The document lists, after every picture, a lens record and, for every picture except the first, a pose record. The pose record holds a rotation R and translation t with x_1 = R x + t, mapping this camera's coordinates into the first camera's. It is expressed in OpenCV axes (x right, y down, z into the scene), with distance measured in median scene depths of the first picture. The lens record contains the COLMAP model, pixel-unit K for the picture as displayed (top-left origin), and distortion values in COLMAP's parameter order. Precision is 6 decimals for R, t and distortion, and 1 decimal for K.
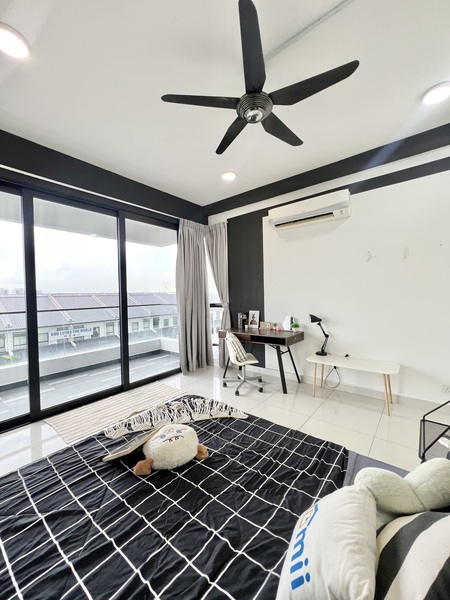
lens RADIAL K [[242.6, 0, 224.7], [0, 242.6, 300.8], [0, 0, 1]] dist [0.005866, -0.000410]
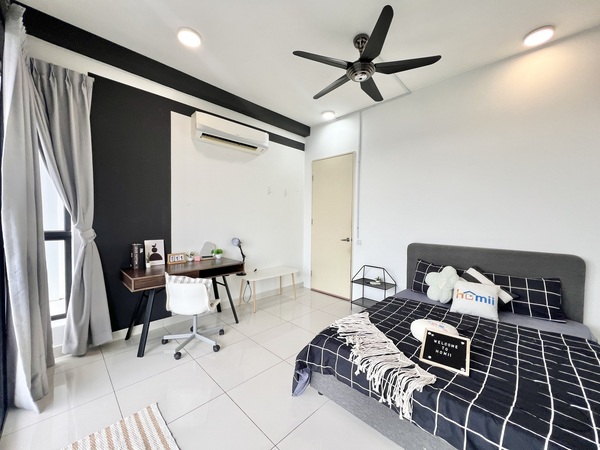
lens RADIAL K [[242.6, 0, 298.4], [0, 242.6, 228.6], [0, 0, 1]] dist [0.005866, -0.000410]
pose [[0.096028, -0.021491, 0.995147, -0.590990], [0.012456, 0.999715, 0.020387, -0.000284], [-0.995301, 0.010438, 0.096268, 0.598554]]
